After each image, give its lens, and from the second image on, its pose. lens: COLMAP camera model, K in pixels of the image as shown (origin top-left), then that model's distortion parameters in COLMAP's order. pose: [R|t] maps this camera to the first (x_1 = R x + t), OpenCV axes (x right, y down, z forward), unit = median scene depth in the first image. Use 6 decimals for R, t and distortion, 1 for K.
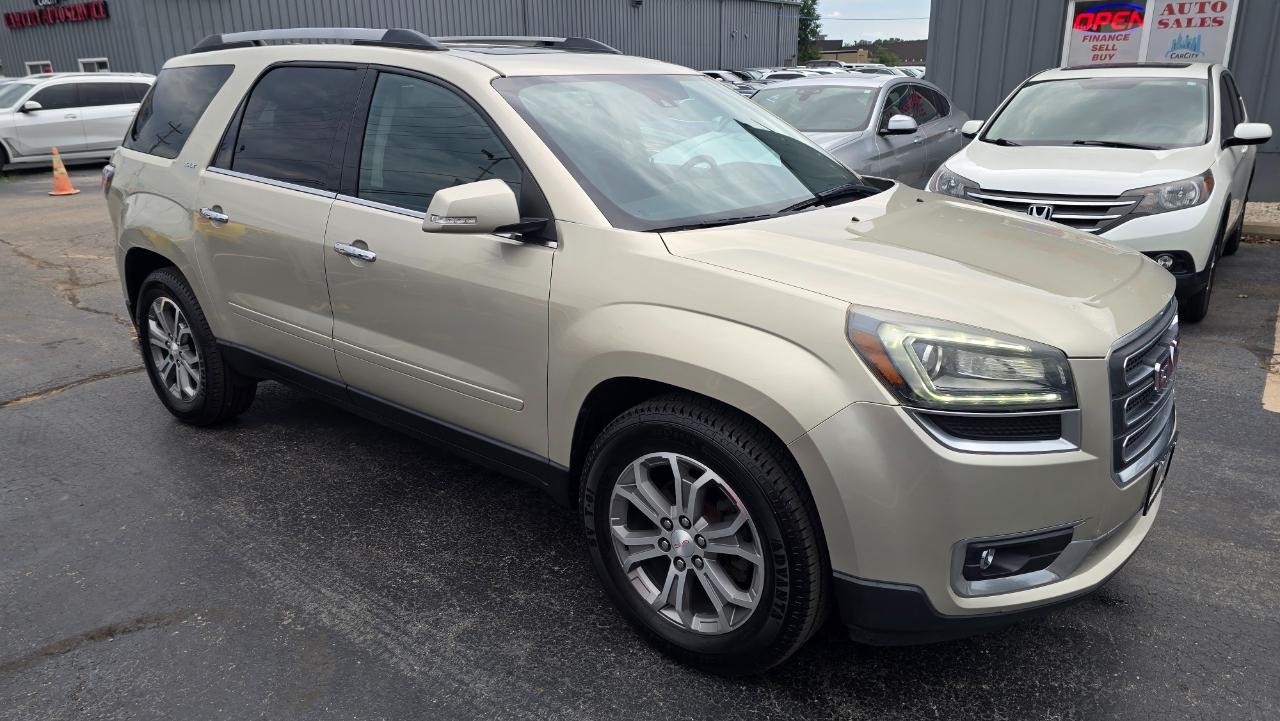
lens RADIAL K [[872.2, 0, 636.8], [0, 872.2, 352.9], [0, 0, 1]] dist [0.076158, -0.068837]
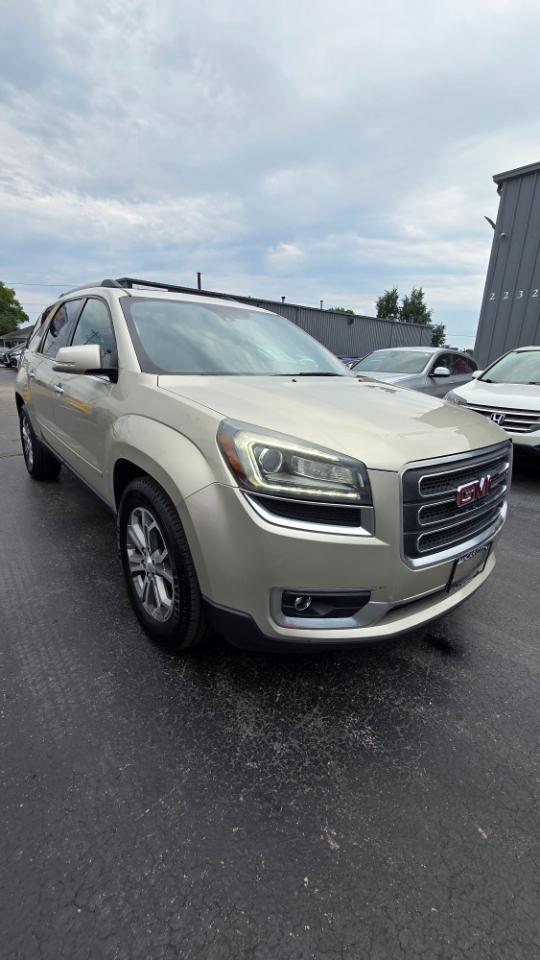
lens RADIAL K [[396.9, 0, 266.6], [0, 396.9, 478.1], [0, 0, 1]] dist [-0.001335, 0.000494]
pose [[0.973991, 0.112643, -0.196602, 0.403305], [-0.115332, 0.993324, -0.002249, 0.034823], [0.195036, 0.024865, 0.980481, 0.317629]]
